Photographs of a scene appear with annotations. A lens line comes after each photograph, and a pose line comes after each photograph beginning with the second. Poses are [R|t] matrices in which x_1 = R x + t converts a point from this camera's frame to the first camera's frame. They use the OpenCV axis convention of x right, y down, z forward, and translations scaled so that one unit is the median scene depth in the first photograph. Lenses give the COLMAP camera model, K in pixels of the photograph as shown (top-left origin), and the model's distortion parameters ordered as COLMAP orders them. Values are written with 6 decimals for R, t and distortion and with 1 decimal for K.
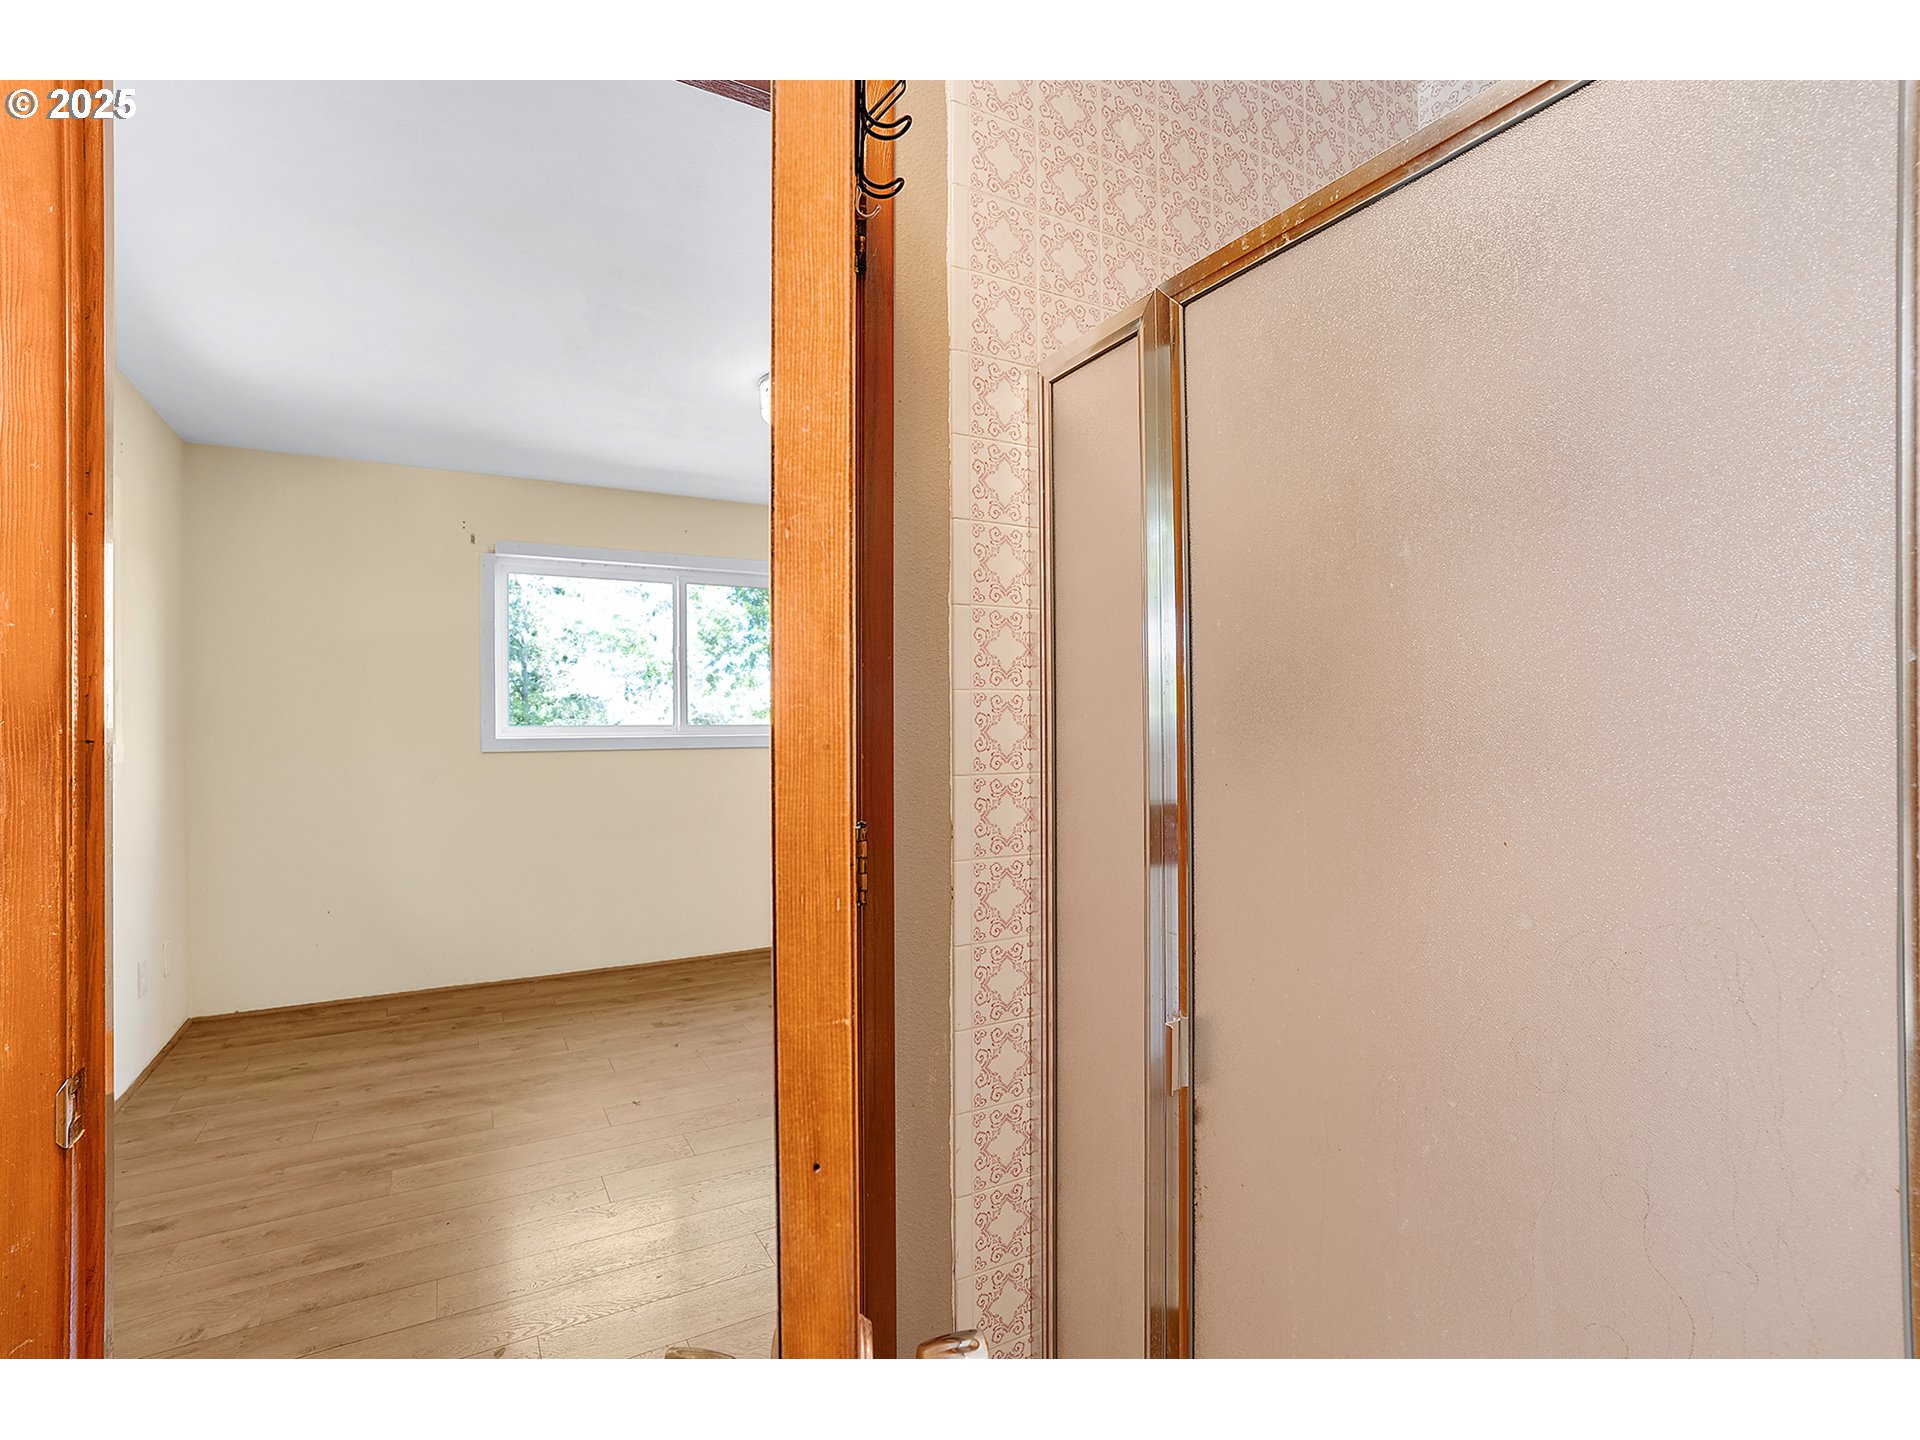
lens RADIAL K [[865.0, 0, 957.6], [0, 865.0, 715.9], [0, 0, 1]] dist [-0.054007, 0.021593]
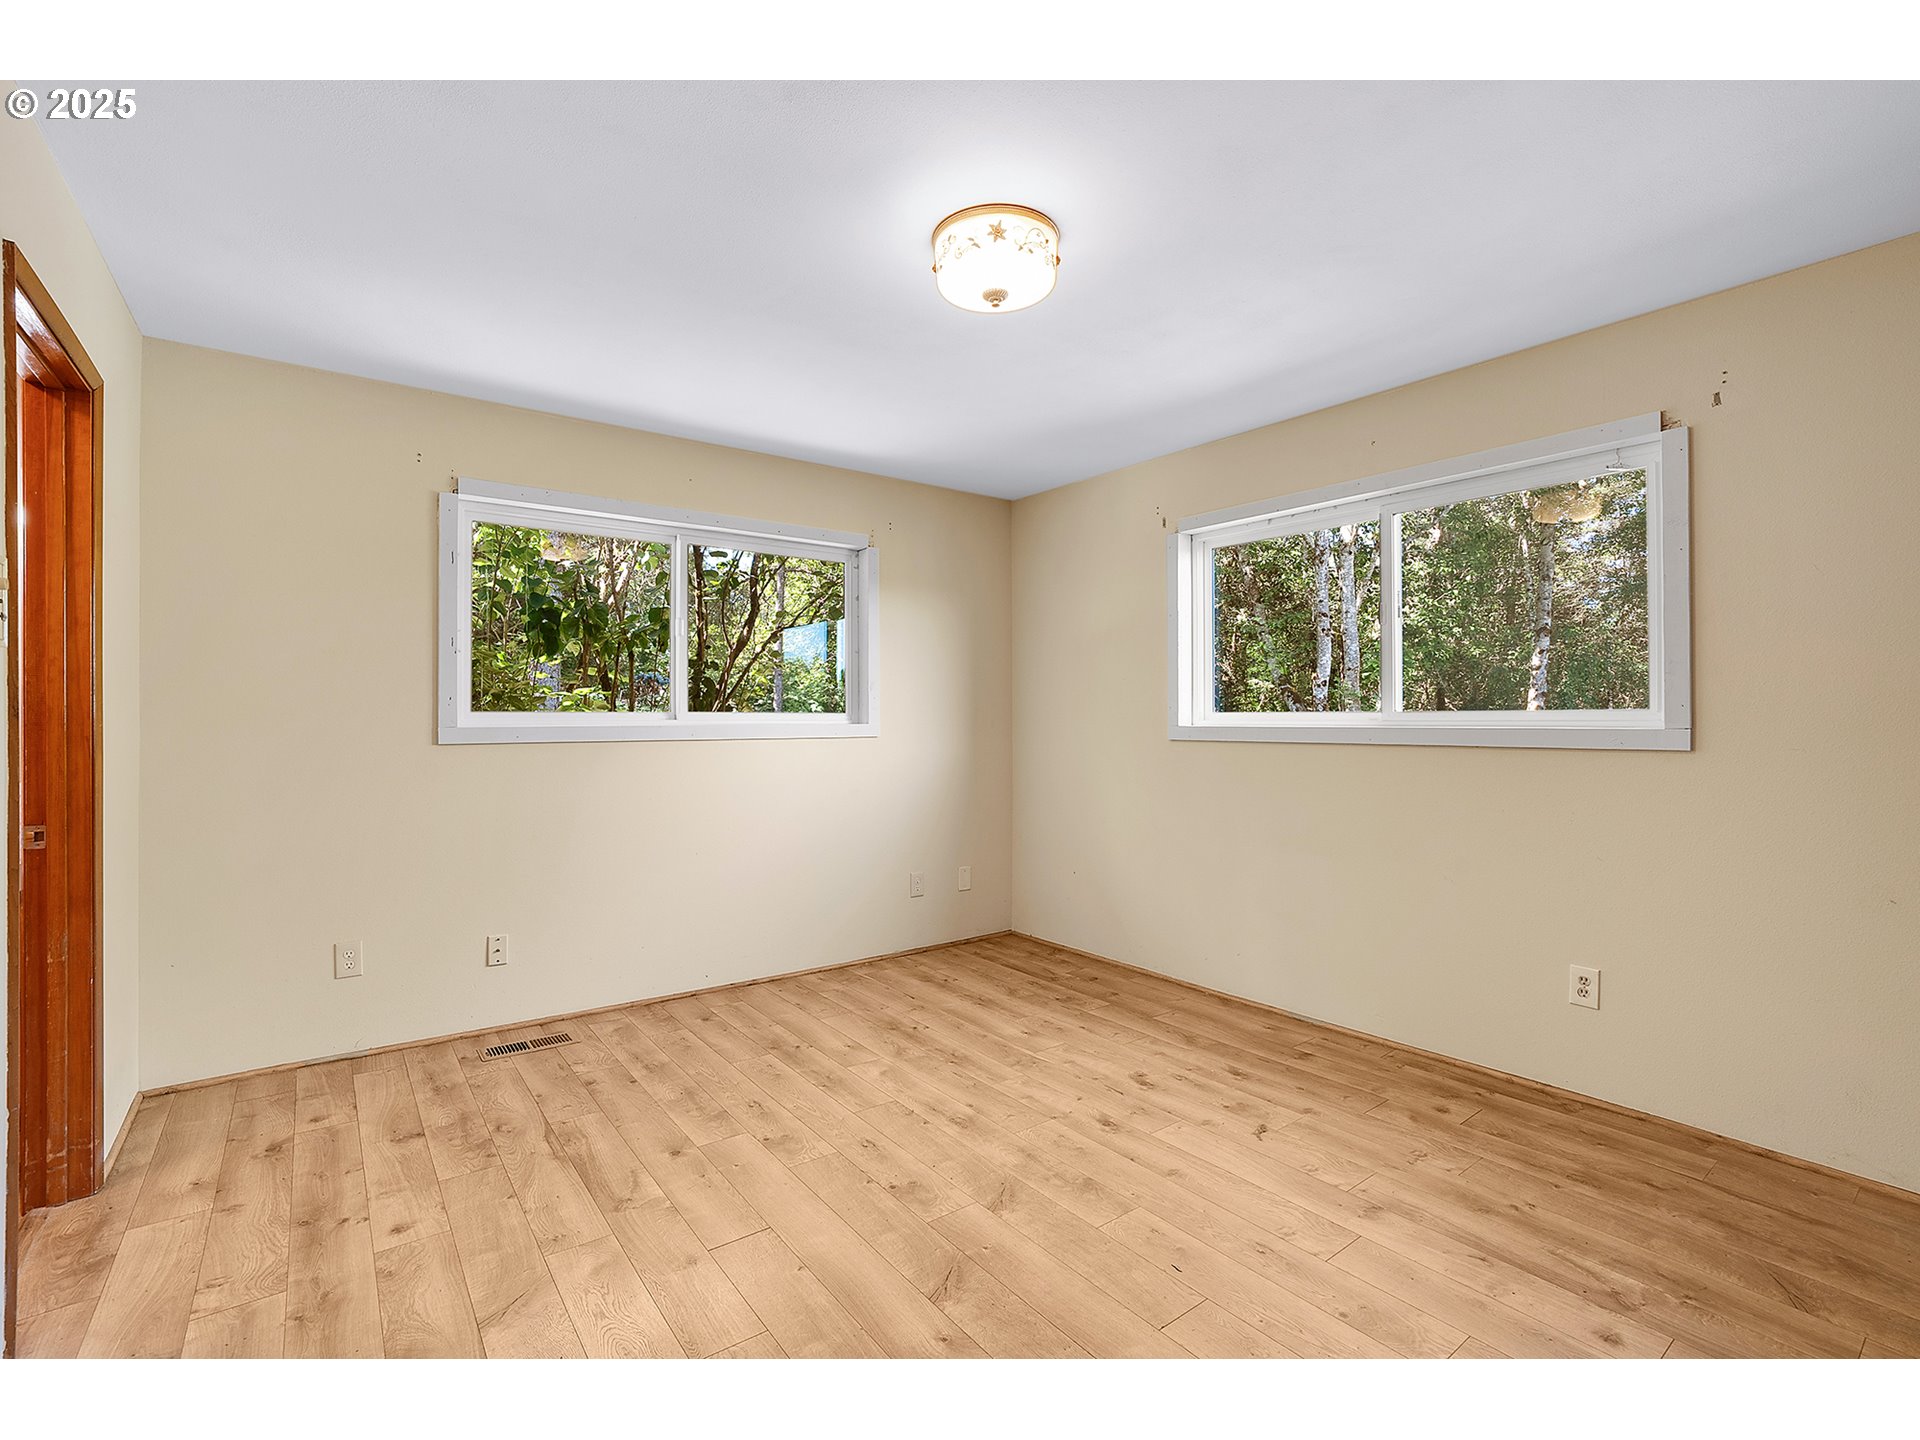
lens RADIAL K [[865.0, 0, 957.6], [0, 865.0, 715.9], [0, 0, 1]] dist [-0.054007, 0.021593]
pose [[0.145712, 0.001556, -0.989326, 0.434210], [0.008795, 0.999957, 0.002868, 0.011463], [0.989288, -0.009119, 0.145692, 0.705487]]
